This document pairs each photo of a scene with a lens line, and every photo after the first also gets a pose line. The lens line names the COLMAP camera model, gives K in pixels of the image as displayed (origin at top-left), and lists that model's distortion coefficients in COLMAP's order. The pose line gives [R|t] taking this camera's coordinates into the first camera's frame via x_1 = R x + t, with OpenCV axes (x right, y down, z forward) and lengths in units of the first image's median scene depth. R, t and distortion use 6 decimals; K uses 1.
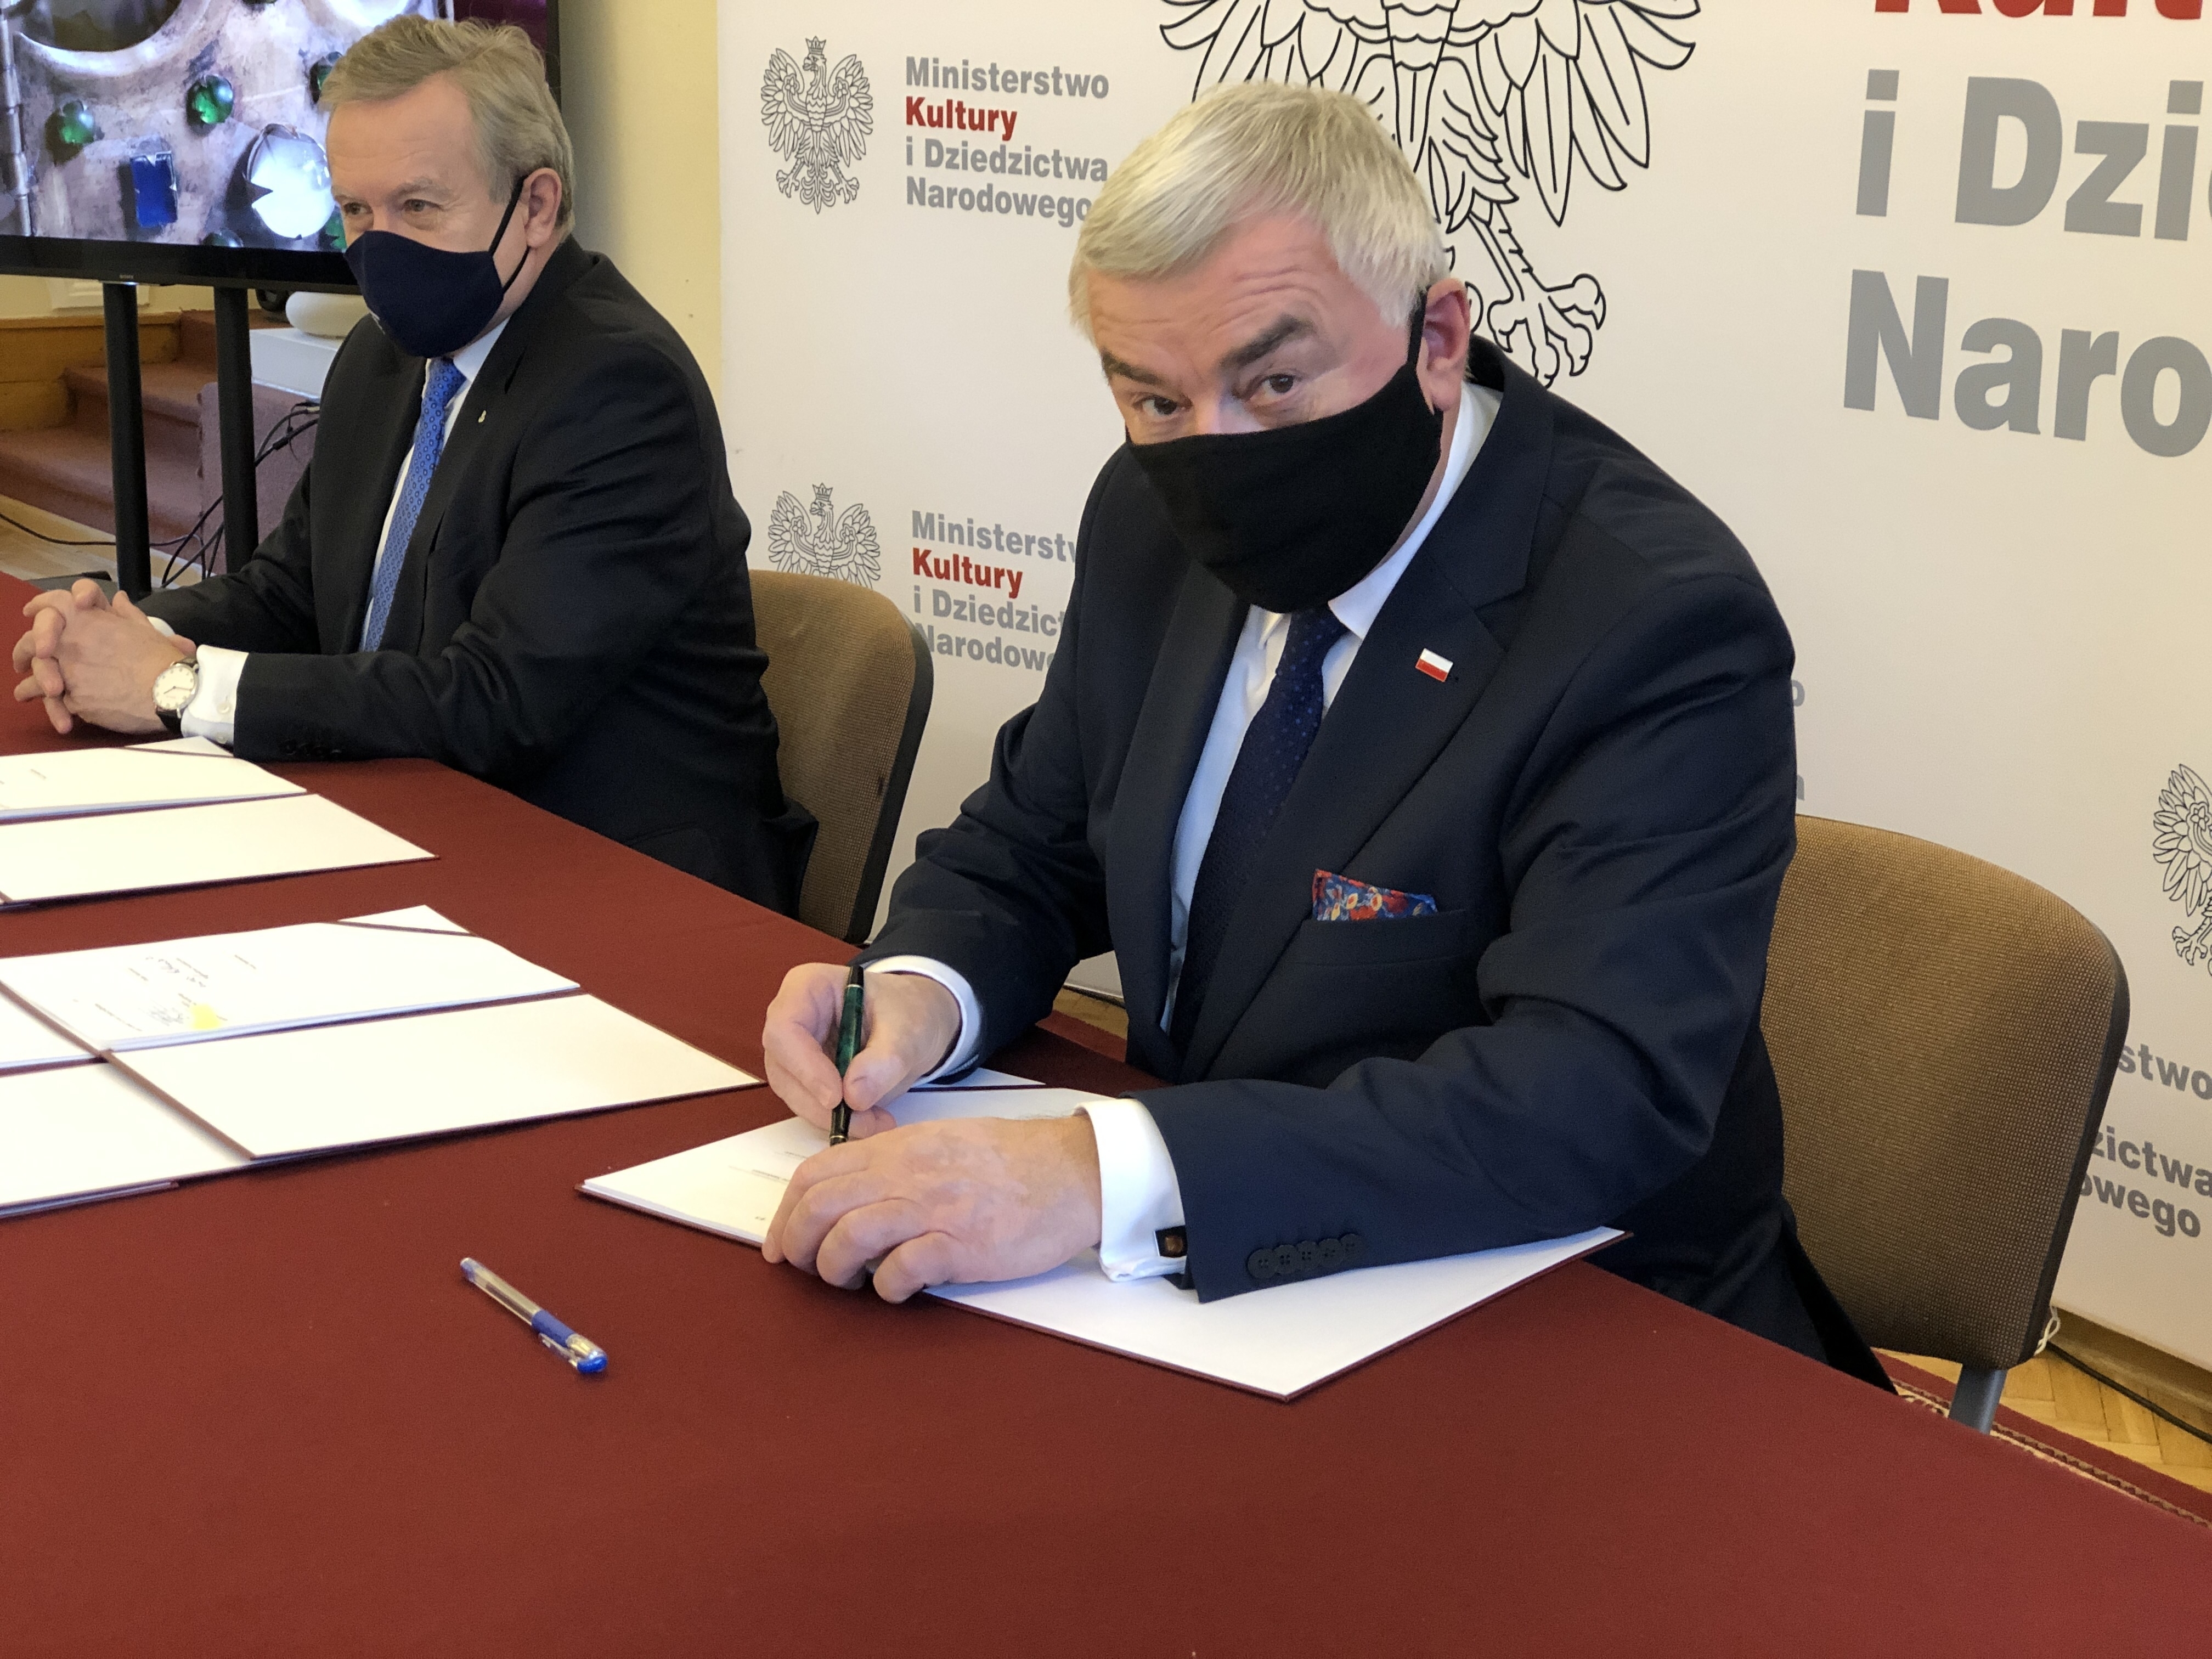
lens RADIAL K [[3569.0, 0, 1144.3], [0, 3569.0, 809.9], [0, 0, 1]] dist [0.034627, 0.000000]
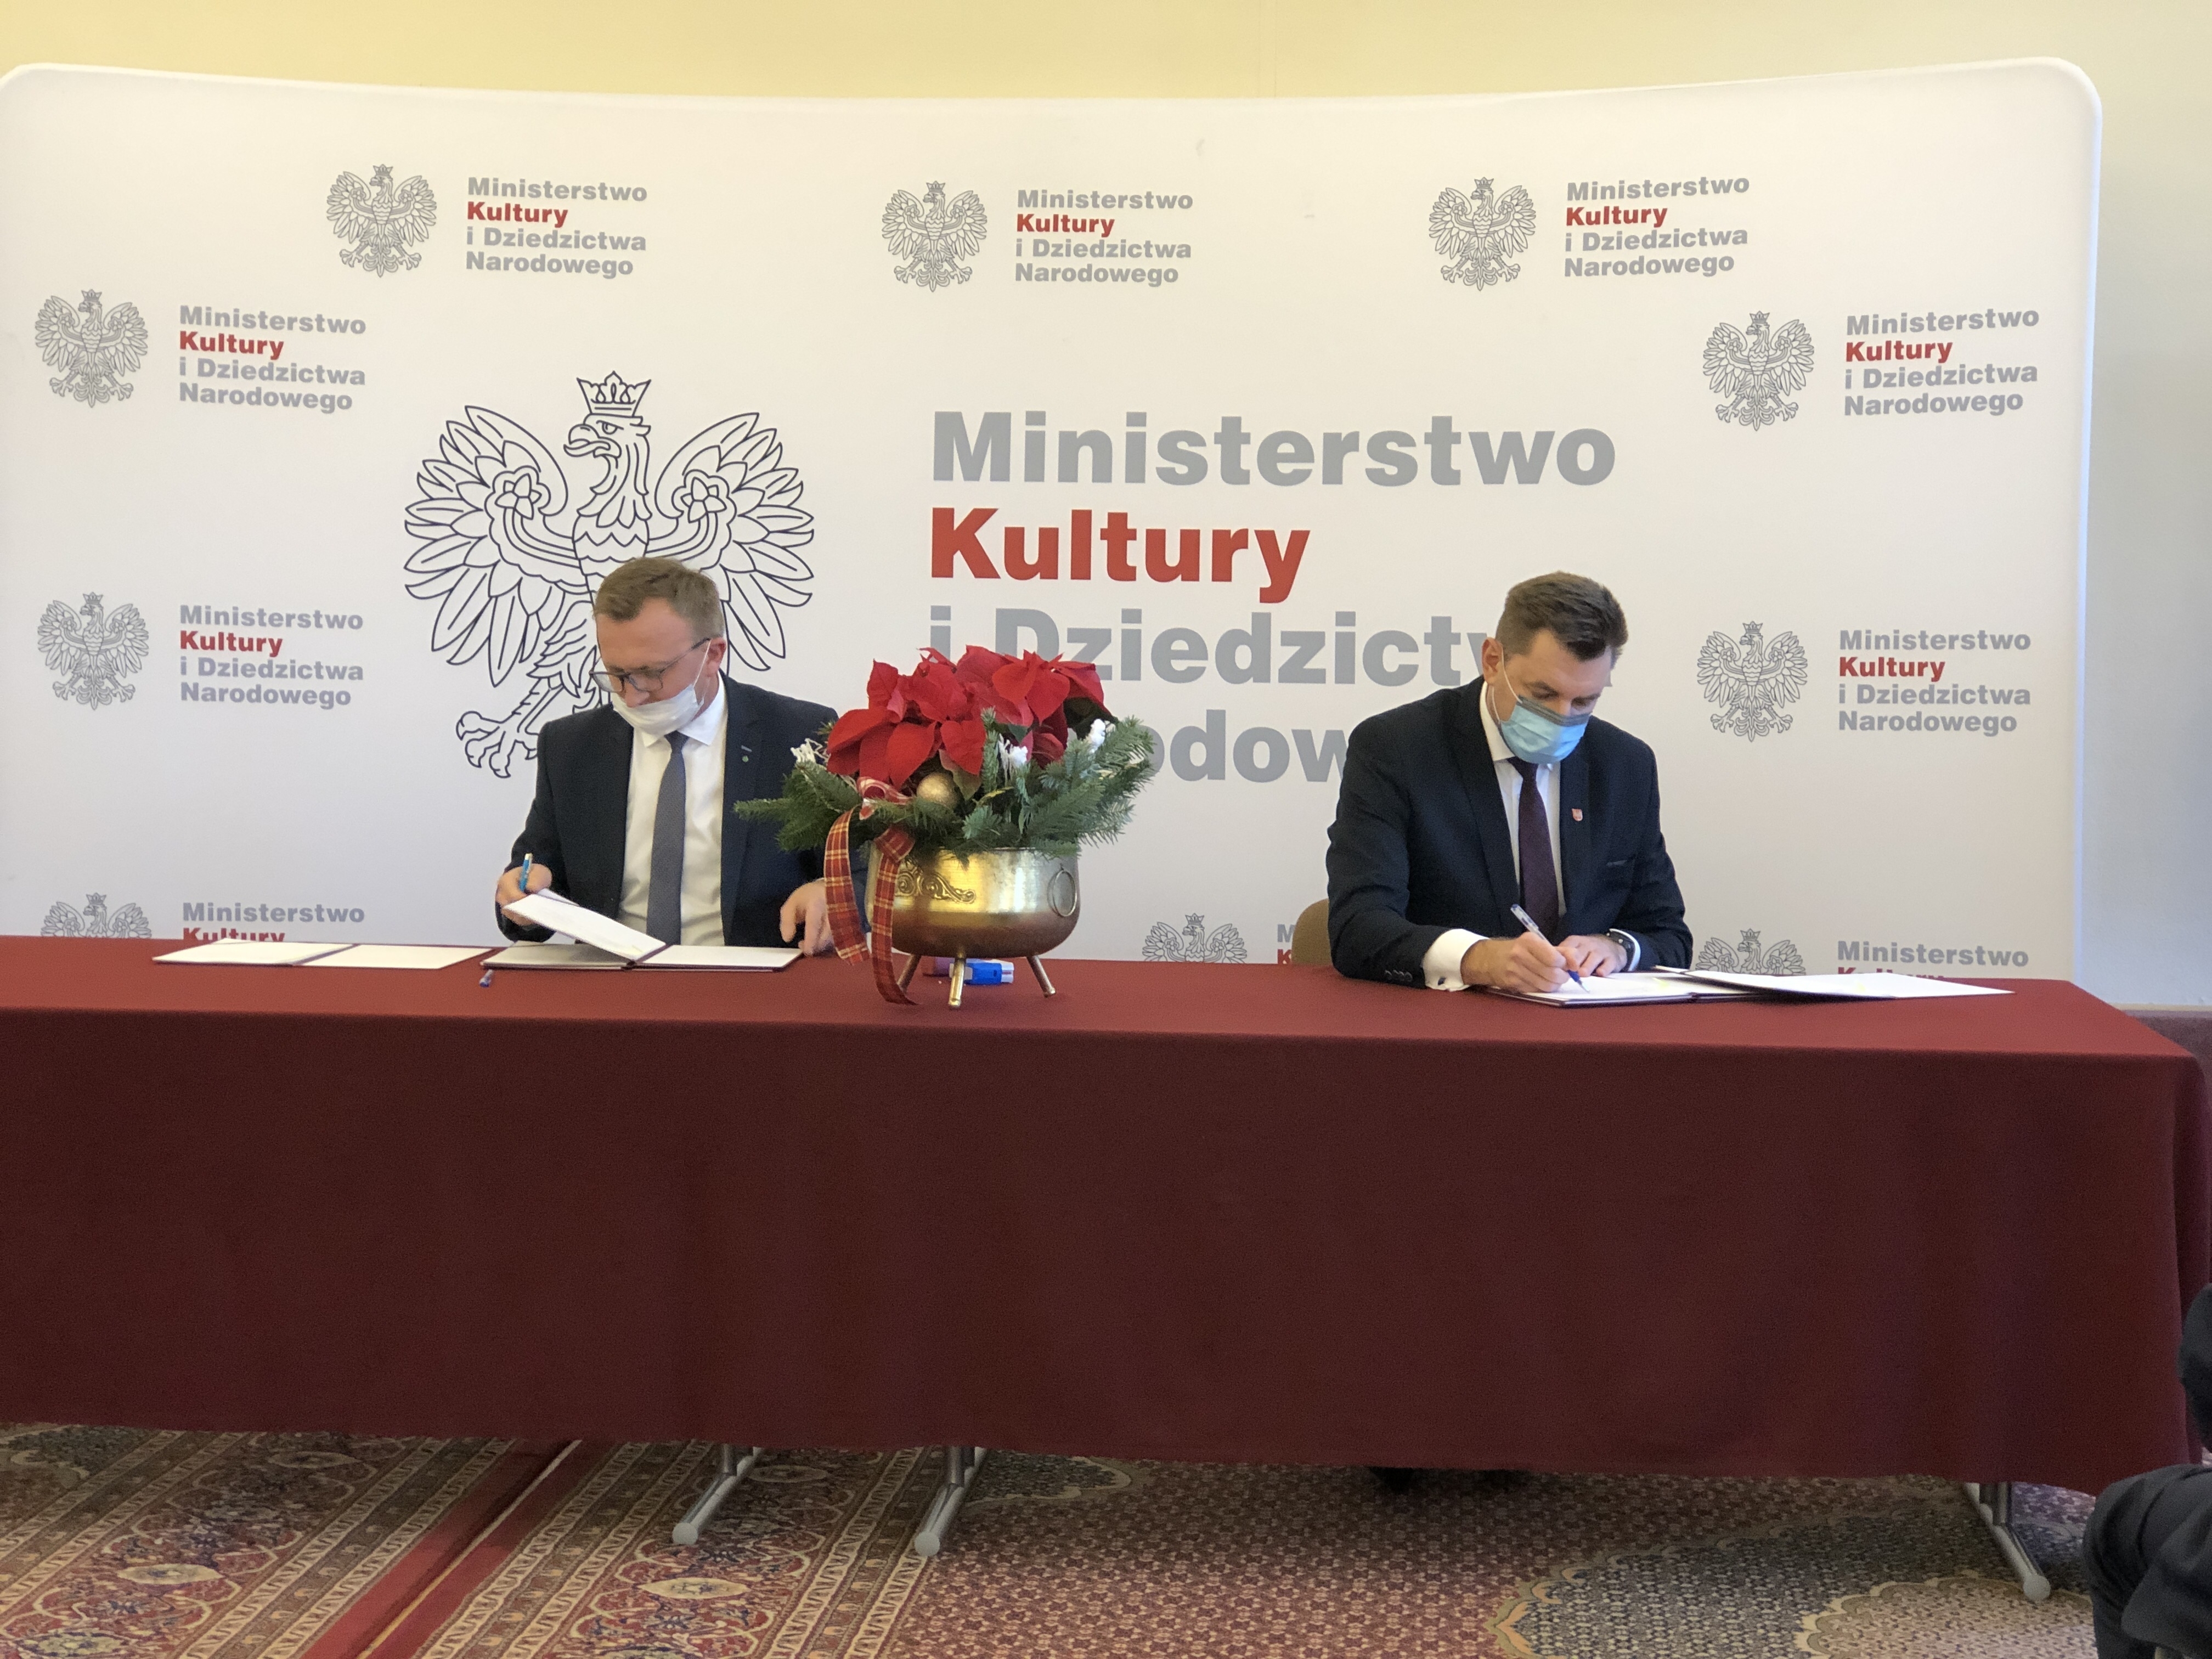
lens RADIAL K [[3569.0, 0, 1114.1], [0, 3569.0, 831.6], [0, 0, 1]] dist [0.034627, 0.000000]
pose [[0.625888, -0.069498, 0.776810, -1.051293], [0.167521, 0.984754, -0.046872, 0.023334], [-0.761709, 0.159469, 0.627988, -0.255317]]
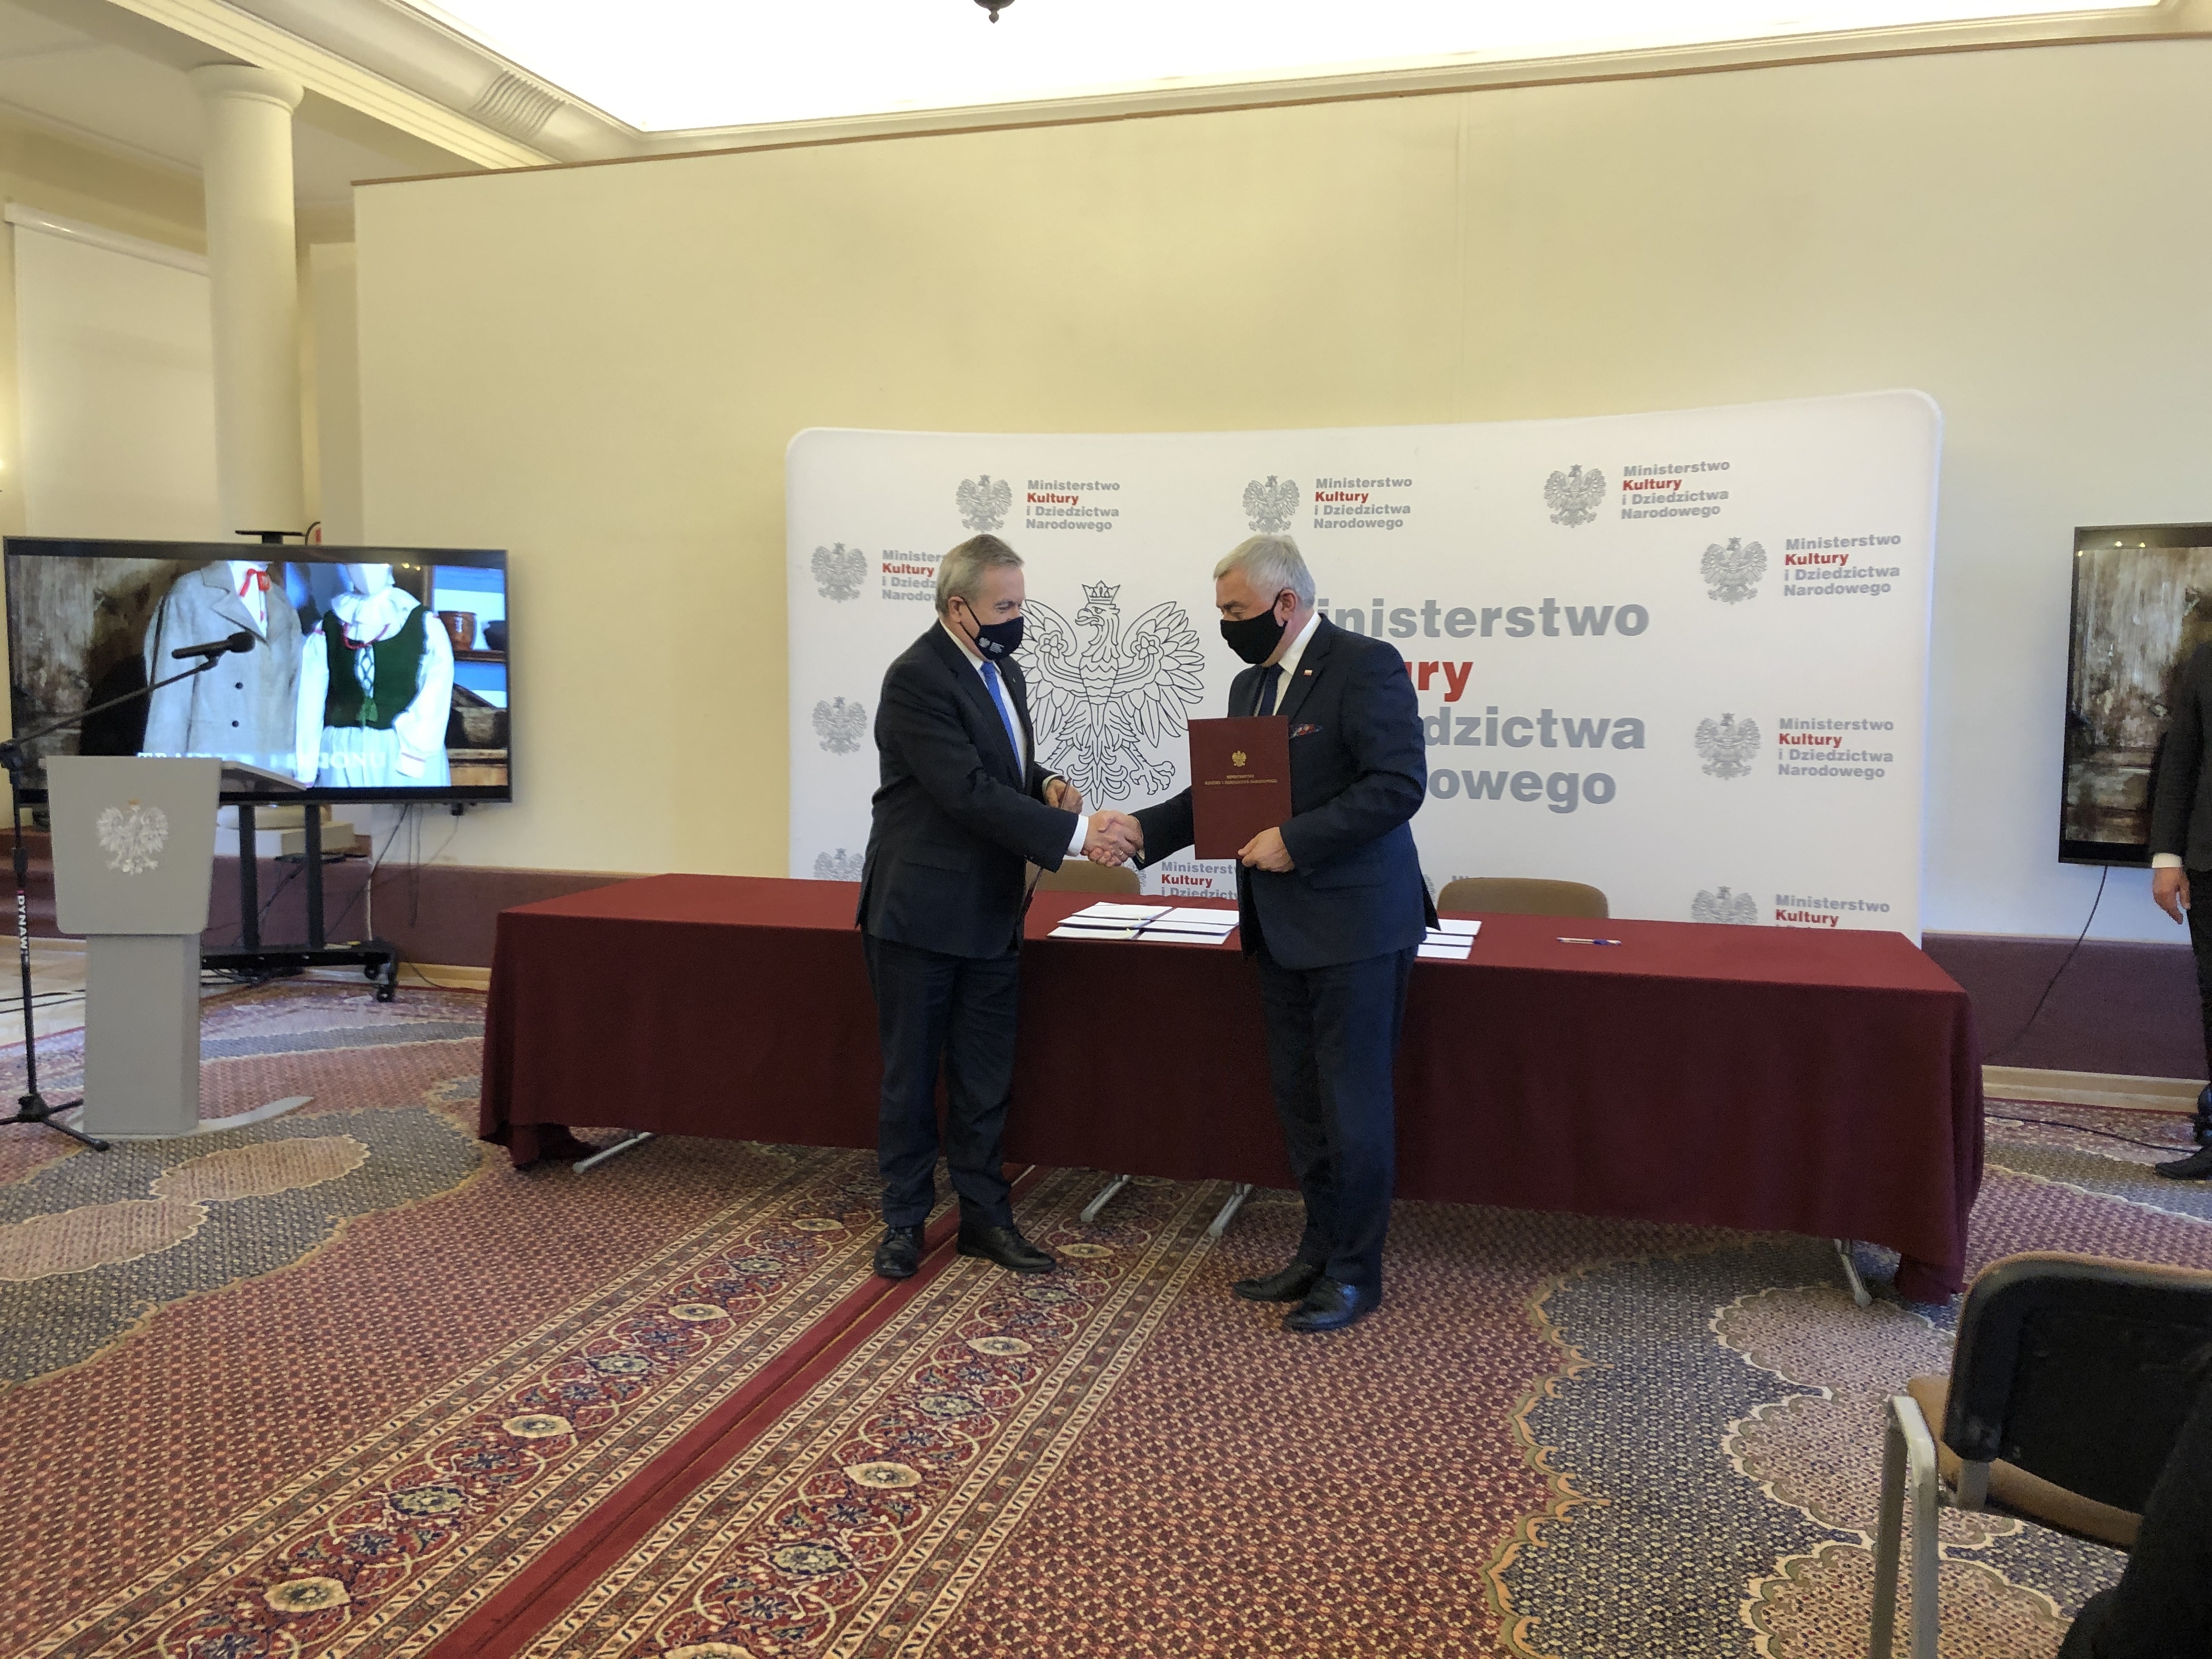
lens RADIAL K [[1757.7, 0, 1074.6], [0, 1757.7, 825.3], [0, 0, 1]] dist [0.051203, -0.116496]
pose [[0.772237, -0.076874, 0.630666, -0.915913], [0.144398, 0.987912, -0.056392, -0.003529], [-0.618707, 0.134615, 0.774003, -0.235129]]
